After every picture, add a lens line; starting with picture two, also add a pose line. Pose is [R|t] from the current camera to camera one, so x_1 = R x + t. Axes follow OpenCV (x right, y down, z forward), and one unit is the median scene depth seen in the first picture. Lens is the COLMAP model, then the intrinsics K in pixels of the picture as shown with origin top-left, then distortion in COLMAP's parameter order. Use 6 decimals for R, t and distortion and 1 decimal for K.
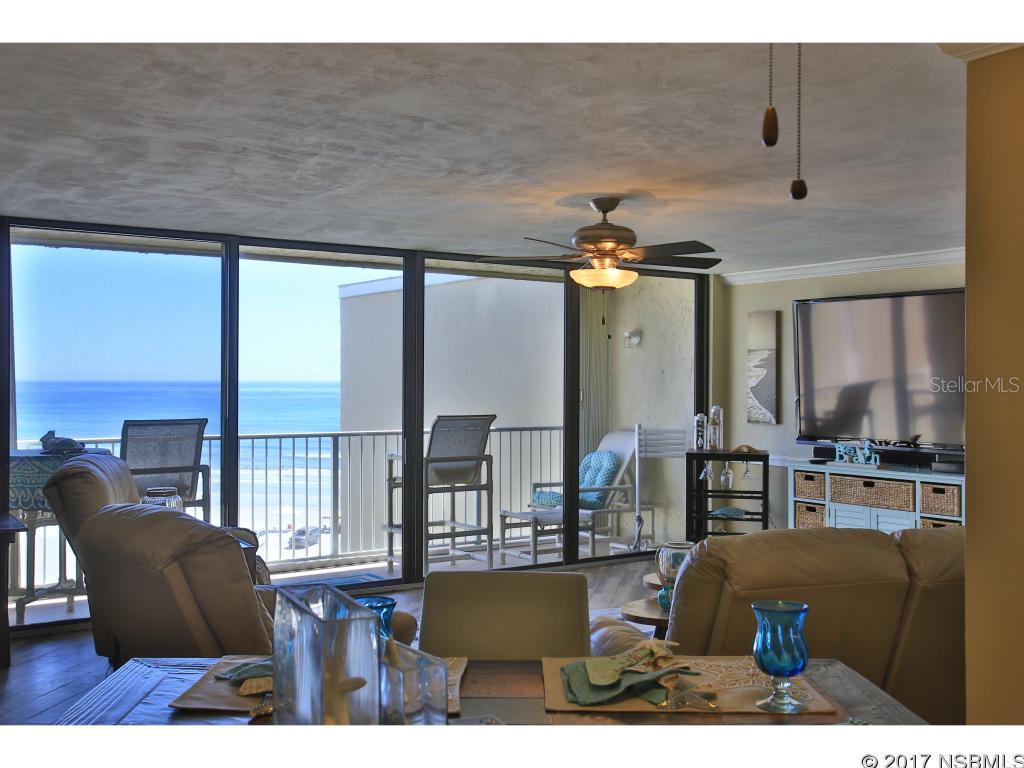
lens RADIAL K [[1019.1, 0, 520.7], [0, 1019.1, 384.4], [0, 0, 1]] dist [0.049636, 0.000000]
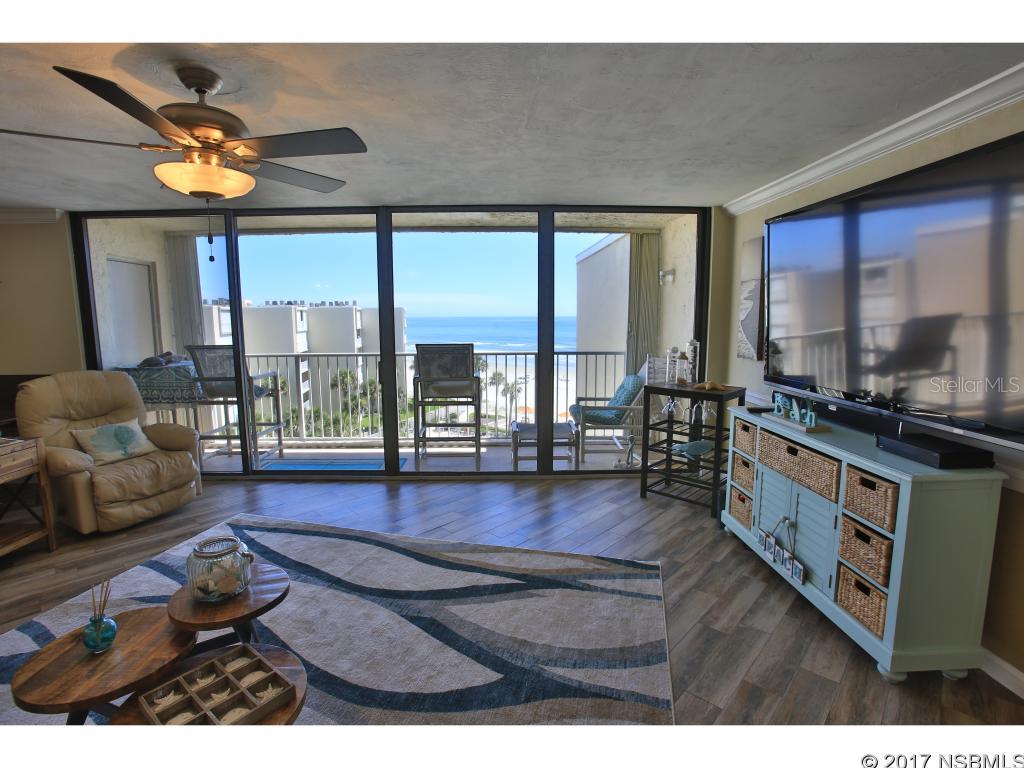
lens RADIAL K [[499.8, 0, 491.9], [0, 499.8, 378.7], [0, 0, 1]] dist [-0.034456, 0.003346]
pose [[0.837100, 0.061228, -0.543613, 0.315483], [0.005172, 0.992787, 0.119782, -0.000037], [0.547026, -0.103081, 0.830745, 0.527544]]
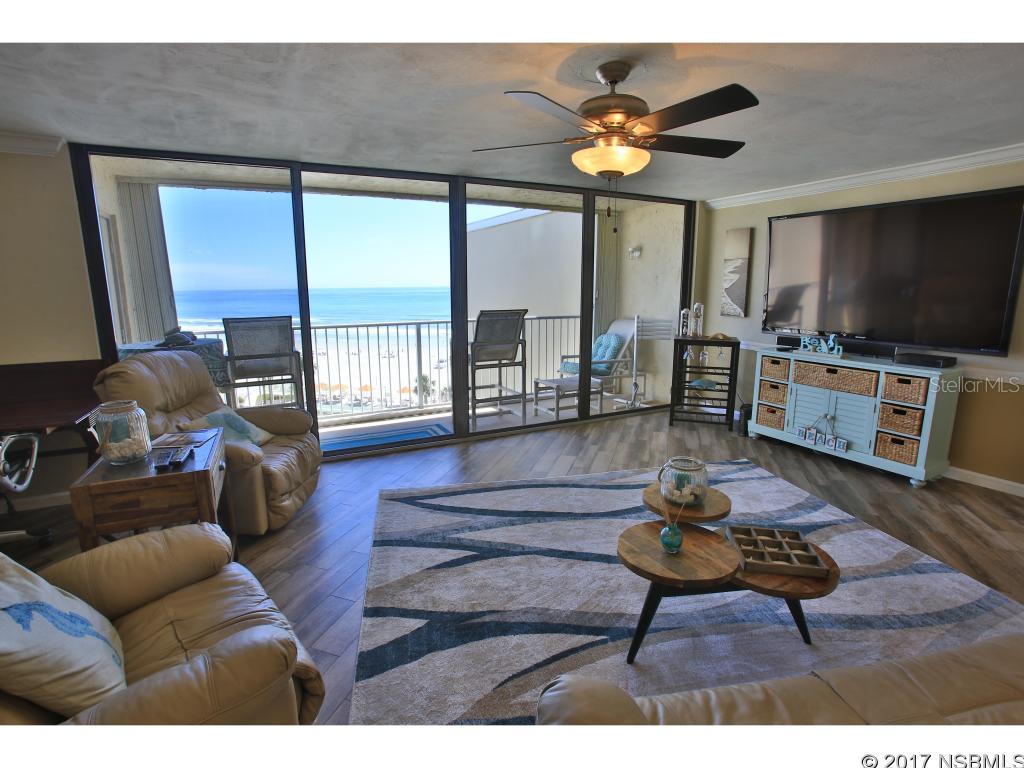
lens RADIAL K [[499.8, 0, 512.7], [0, 499.8, 376.9], [0, 0, 1]] dist [-0.034456, 0.003346]
pose [[0.992874, 0.017285, -0.117906, 0.033711], [0.004021, 0.984001, 0.178117, -0.000018], [0.119098, -0.177322, 0.976920, 0.355085]]
